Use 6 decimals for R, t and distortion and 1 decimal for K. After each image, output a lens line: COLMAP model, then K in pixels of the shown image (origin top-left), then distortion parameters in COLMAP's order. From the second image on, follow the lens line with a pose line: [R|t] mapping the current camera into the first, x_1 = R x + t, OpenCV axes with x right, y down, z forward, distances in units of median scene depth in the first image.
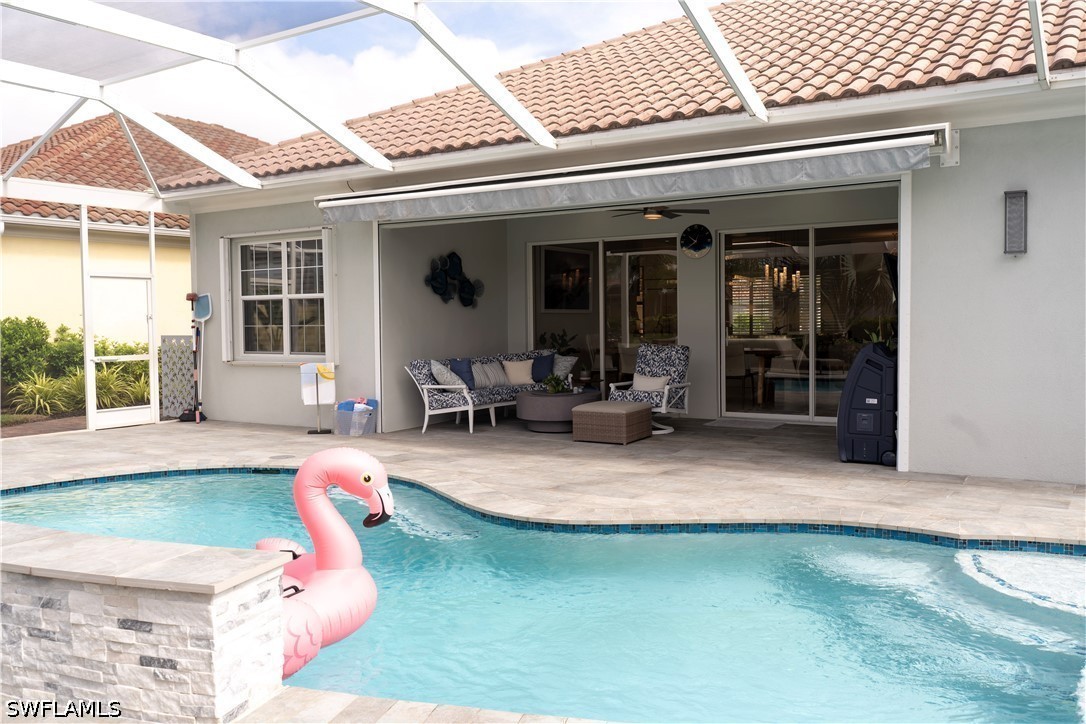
lens RADIAL K [[939.2, 0, 541.7], [0, 939.2, 359.9], [0, 0, 1]] dist [-0.000678, -0.000233]
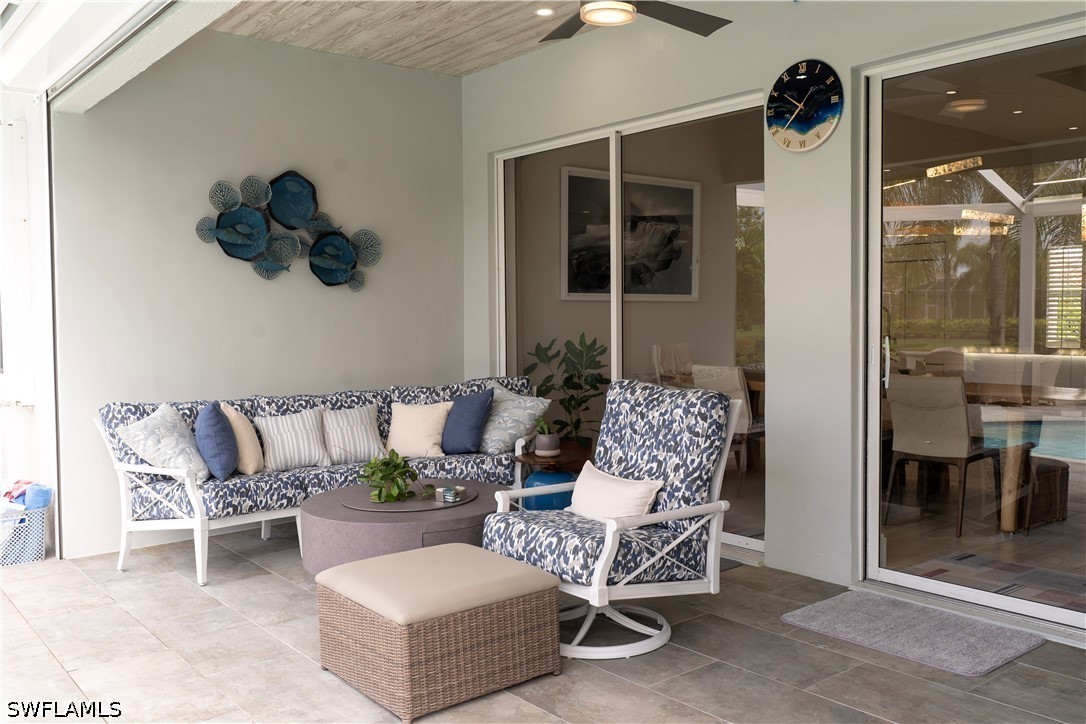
lens RADIAL K [[972.1, 0, 544.5], [0, 972.1, 365.4], [0, 0, 1]] dist [-0.008175, -0.001982]
pose [[0.945672, 0.021428, -0.324417, 0.193529], [-0.017727, 0.999740, 0.014359, -0.026636], [0.324640, -0.007828, 0.945805, 0.597425]]
